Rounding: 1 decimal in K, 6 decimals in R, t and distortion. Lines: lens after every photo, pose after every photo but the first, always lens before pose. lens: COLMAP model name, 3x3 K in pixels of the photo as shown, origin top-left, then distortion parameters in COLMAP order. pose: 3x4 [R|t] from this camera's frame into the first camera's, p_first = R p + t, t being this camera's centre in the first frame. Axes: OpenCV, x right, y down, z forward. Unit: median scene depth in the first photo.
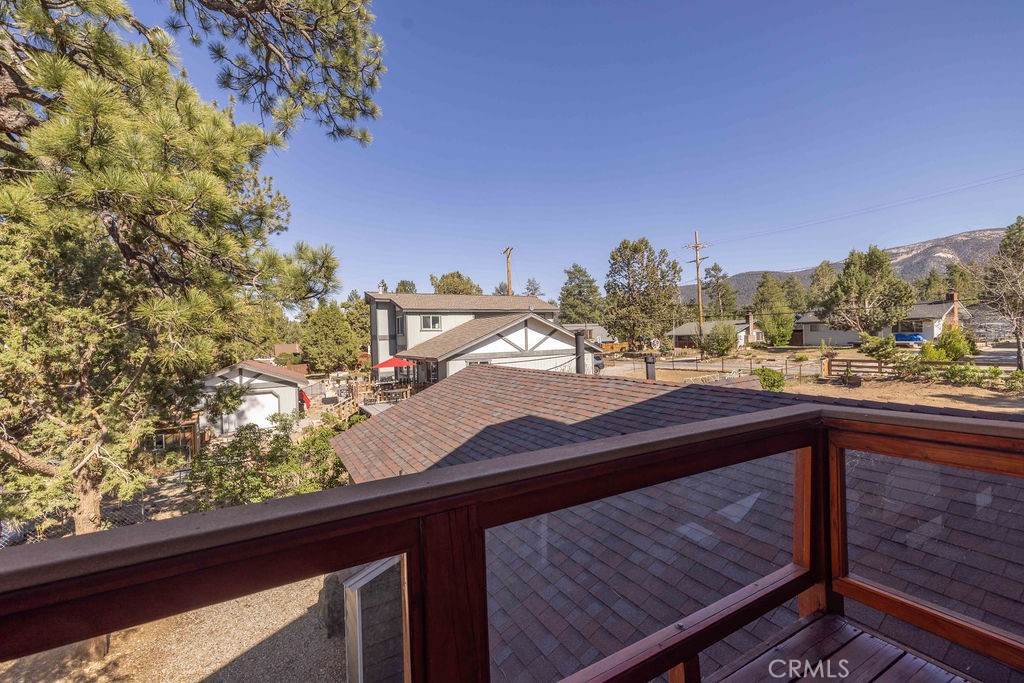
lens RADIAL K [[432.0, 0, 508.8], [0, 432.0, 340.9], [0, 0, 1]] dist [0.000228, -0.000040]
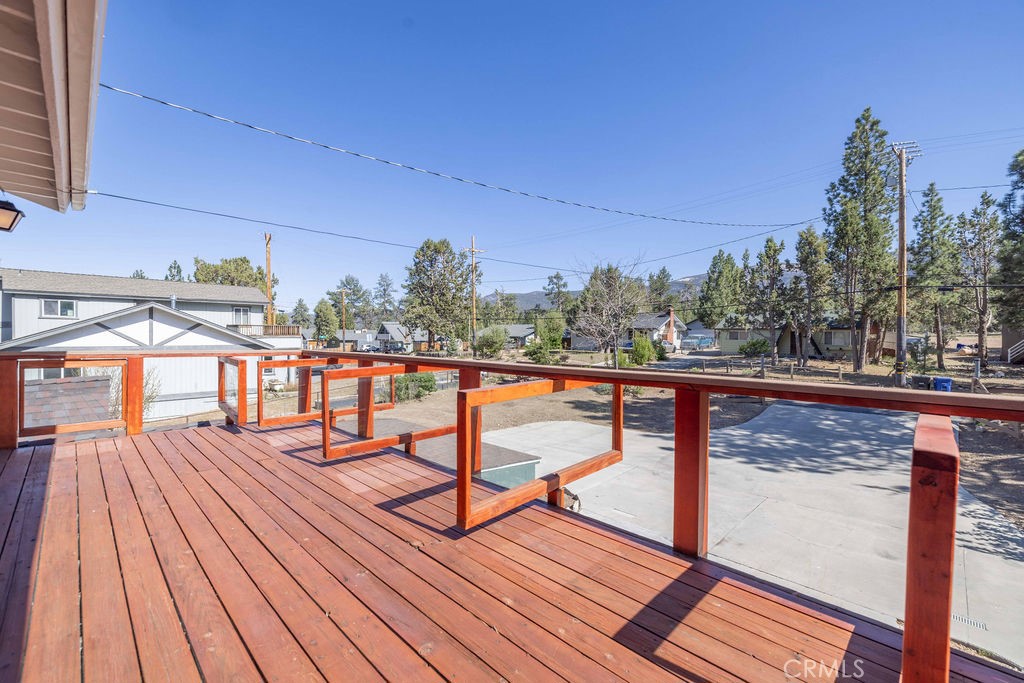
lens RADIAL K [[432.0, 0, 509.4], [0, 432.0, 337.8], [0, 0, 1]] dist [0.000228, -0.000040]
pose [[0.955984, 0.031650, 0.291707, 0.288718], [-0.030188, 0.999499, -0.009511, -0.004517], [-0.291862, 0.000286, 0.956460, -0.018553]]
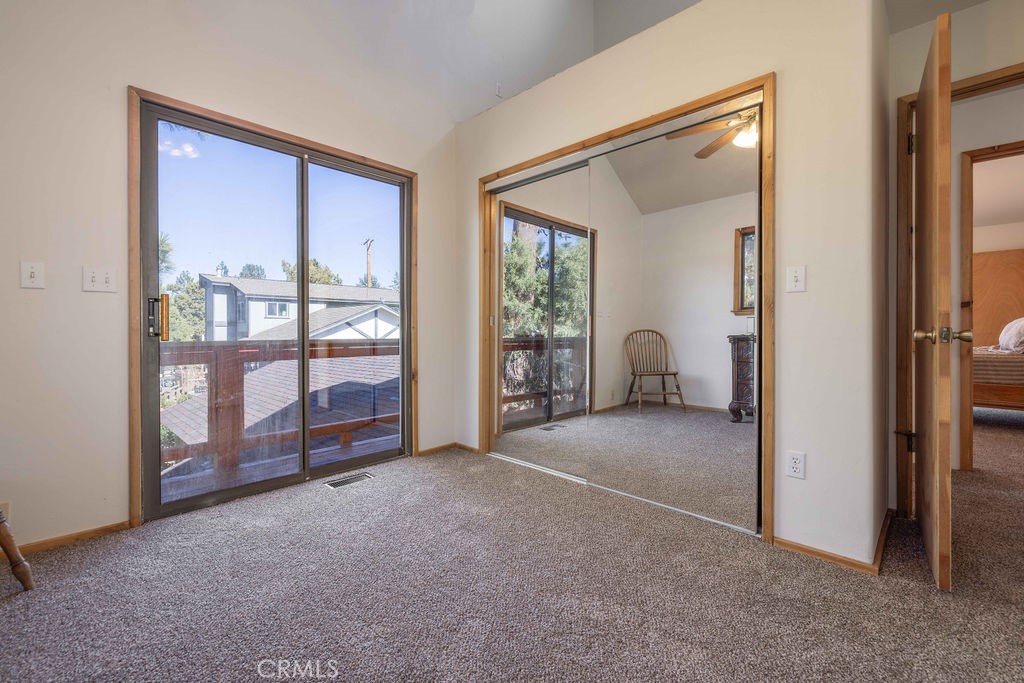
lens RADIAL K [[432.0, 0, 510.8], [0, 432.0, 337.3], [0, 0, 1]] dist [0.000228, -0.000040]
pose [[0.953619, 0.023393, 0.300107, 0.023117], [-0.023541, 0.999718, -0.003123, 0.007498], [-0.300095, -0.004087, 0.953901, -0.066535]]
